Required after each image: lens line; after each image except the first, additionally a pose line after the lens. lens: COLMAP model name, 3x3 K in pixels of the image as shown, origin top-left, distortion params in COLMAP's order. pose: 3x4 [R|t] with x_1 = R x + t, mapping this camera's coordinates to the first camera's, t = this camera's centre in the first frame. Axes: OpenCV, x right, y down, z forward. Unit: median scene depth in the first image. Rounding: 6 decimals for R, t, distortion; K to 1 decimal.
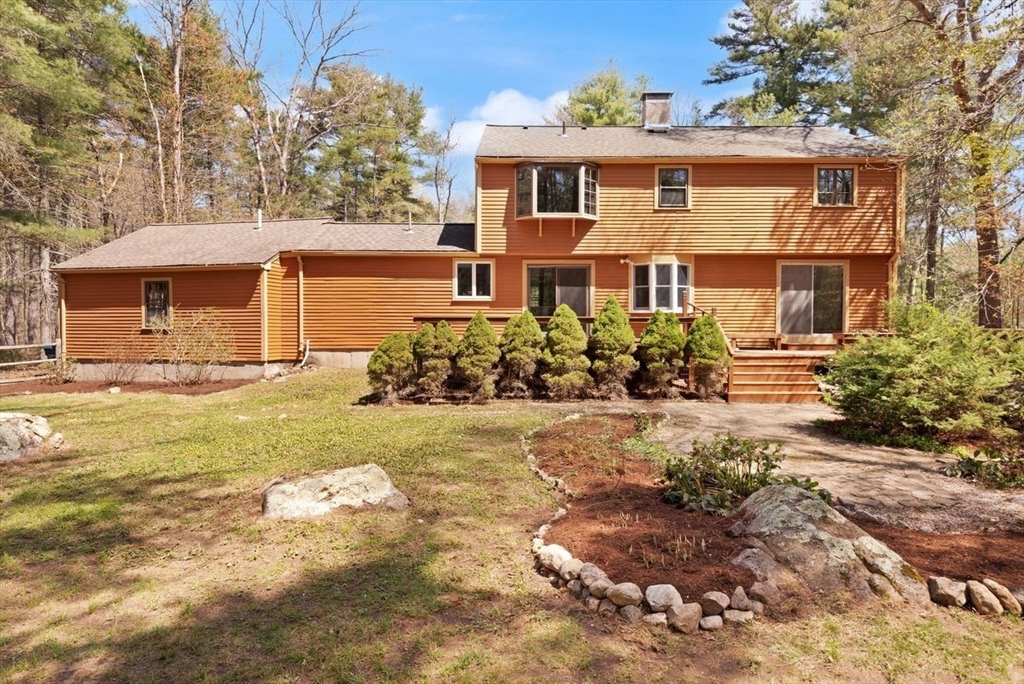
lens RADIAL K [[465.7, 0, 513.8], [0, 465.7, 344.3], [0, 0, 1]] dist [0.005018, -0.000378]
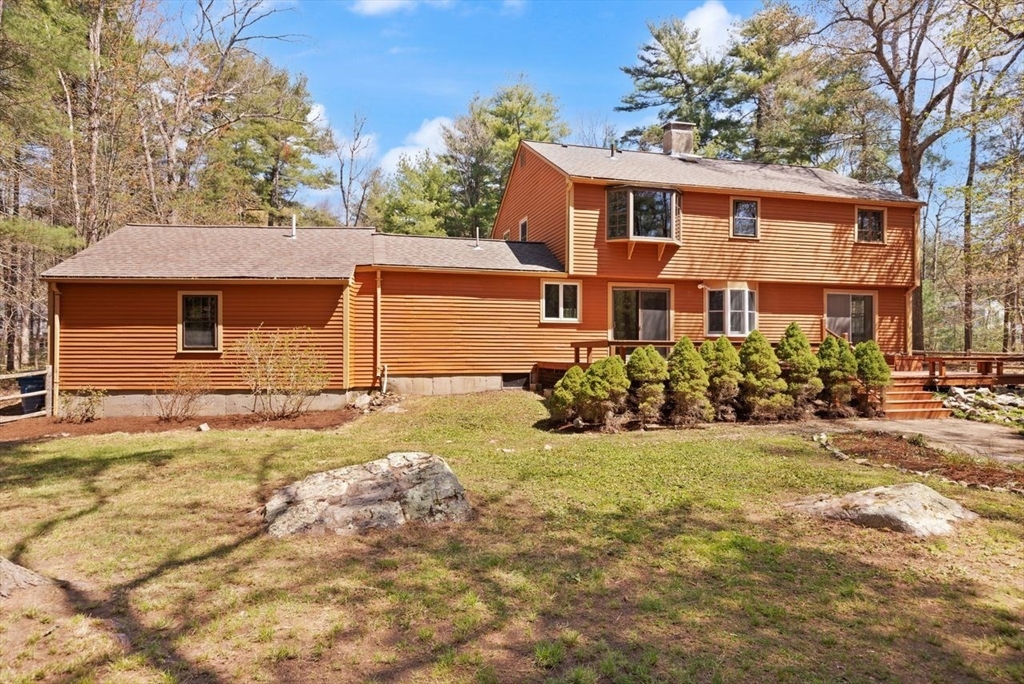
lens RADIAL K [[497.5, 0, 513.1], [0, 497.5, 353.4], [0, 0, 1]] dist [0.001729, 0.000023]
pose [[0.977885, -0.000572, 0.209142, -0.402689], [0.006163, 0.999641, -0.026083, -0.004383], [-0.209052, 0.026795, 0.977537, 0.017326]]
